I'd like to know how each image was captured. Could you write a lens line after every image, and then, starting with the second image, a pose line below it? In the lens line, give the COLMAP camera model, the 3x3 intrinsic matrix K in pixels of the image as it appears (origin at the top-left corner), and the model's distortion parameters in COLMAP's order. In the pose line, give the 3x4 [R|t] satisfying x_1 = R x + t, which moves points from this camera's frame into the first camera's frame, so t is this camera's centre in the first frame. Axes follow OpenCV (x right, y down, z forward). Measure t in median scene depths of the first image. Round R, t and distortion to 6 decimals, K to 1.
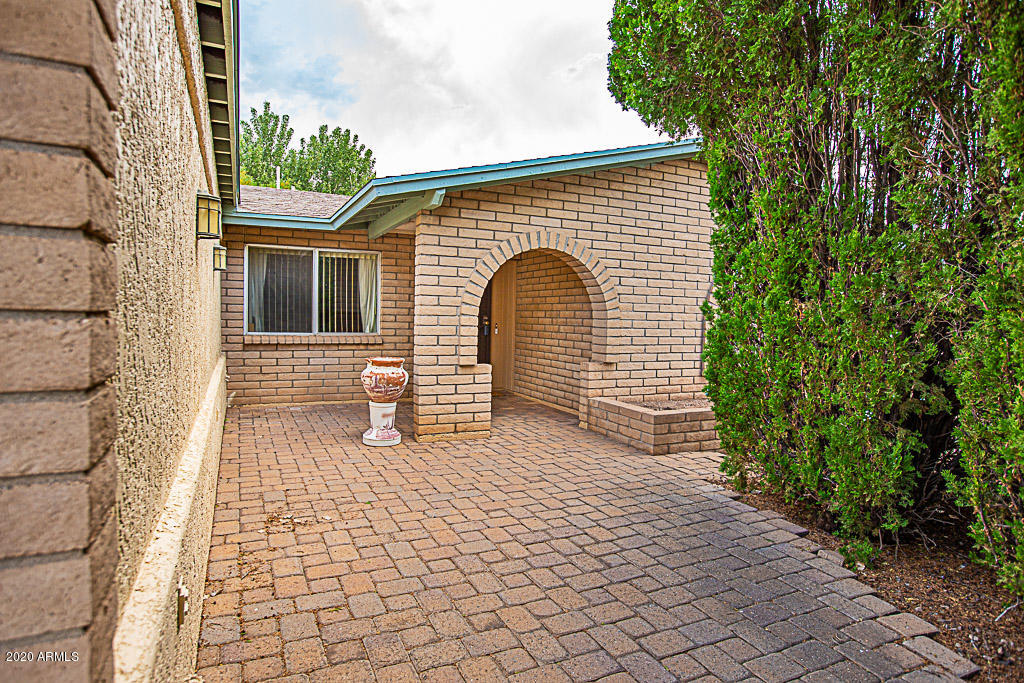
lens RADIAL K [[579.9, 0, 512.0], [0, 579.9, 341.5], [0, 0, 1]] dist [-0.054793, -0.000267]
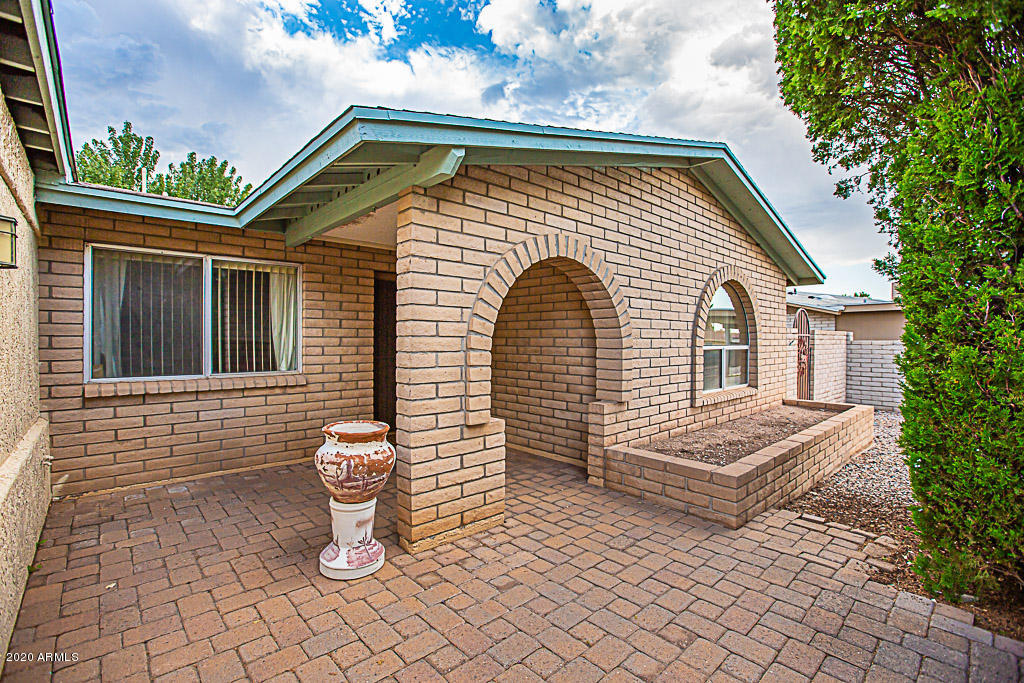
lens RADIAL K [[466.7, 0, 512.0], [0, 466.7, 341.5], [0, 0, 1]] dist [-0.058725, 0.023519]
pose [[0.956128, -0.018424, 0.292369, -0.176443], [0.028134, 0.999182, -0.029041, -0.034498], [-0.291595, 0.035993, 0.955865, 0.424904]]
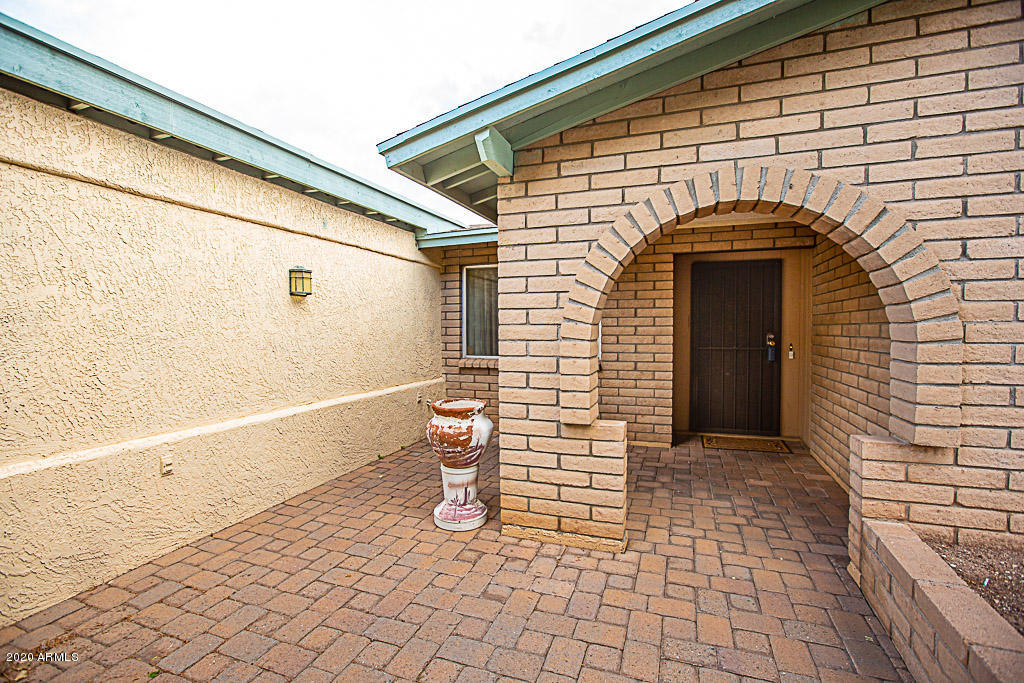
lens RADIAL K [[466.7, 0, 512.0], [0, 466.7, 341.5], [0, 0, 1]] dist [-0.058725, 0.023519]
pose [[0.696636, -0.004875, -0.717408, 0.197673], [-0.011278, 0.999779, -0.017746, -0.030540], [0.717336, 0.020454, 0.696427, 0.564722]]
